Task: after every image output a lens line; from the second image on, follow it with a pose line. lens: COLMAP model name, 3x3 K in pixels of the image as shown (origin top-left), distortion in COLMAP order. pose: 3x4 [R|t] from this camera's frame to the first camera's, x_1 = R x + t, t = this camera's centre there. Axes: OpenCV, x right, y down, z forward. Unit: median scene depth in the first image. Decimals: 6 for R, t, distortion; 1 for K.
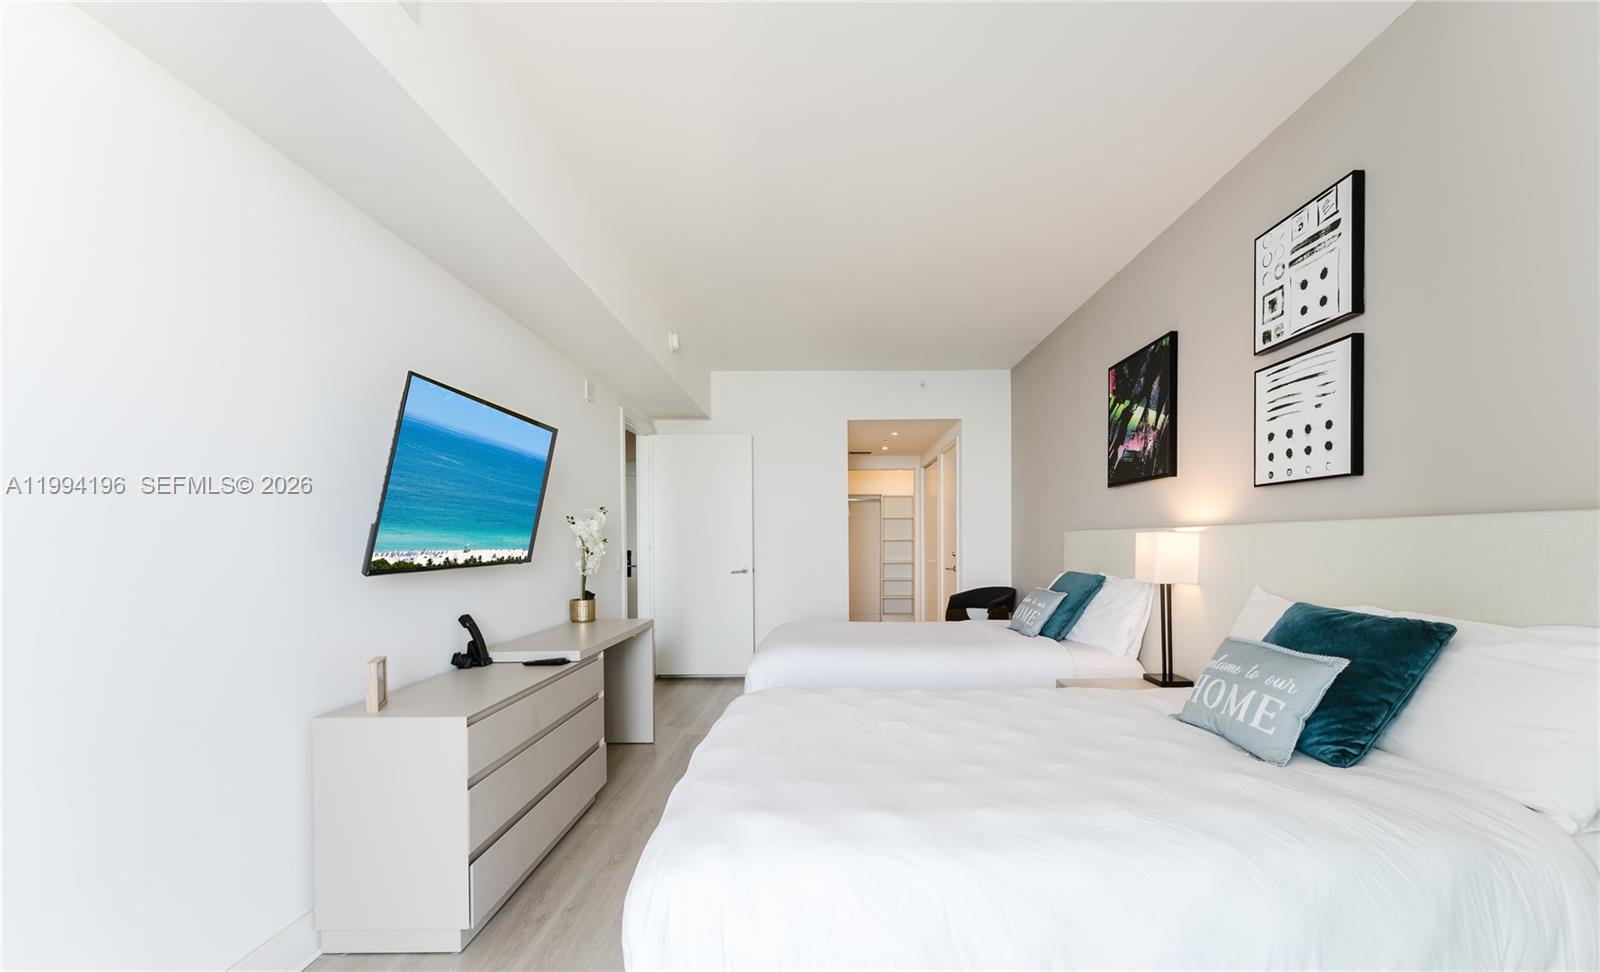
lens RADIAL K [[670.0, 0, 836.1], [0, 670.0, 540.4], [0, 0, 1]] dist [-0.002701, -0.001119]
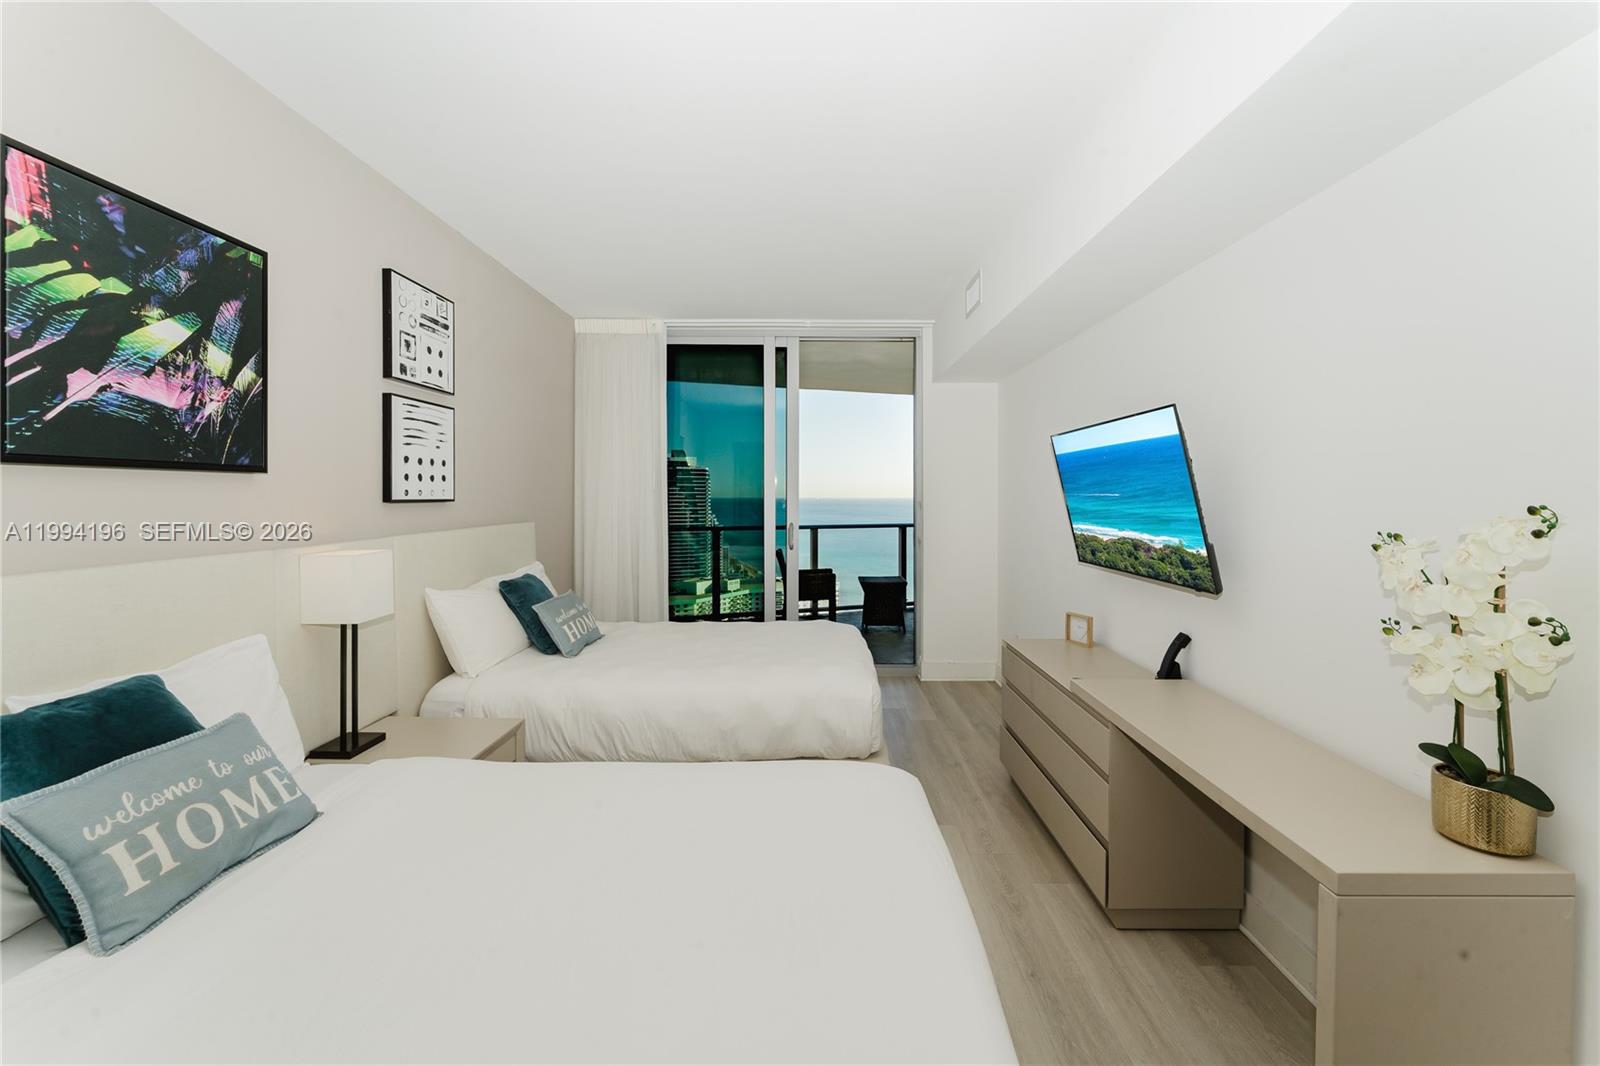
lens RADIAL K [[650.2, 0, 807.7], [0, 650.2, 502.5], [0, 0, 1]] dist [-0.003555, -0.001274]
pose [[-0.999678, 0.003049, 0.025177, -0.061404], [0.003374, 0.999911, 0.012878, -0.092721], [-0.025136, 0.012958, -0.999600, 2.078439]]
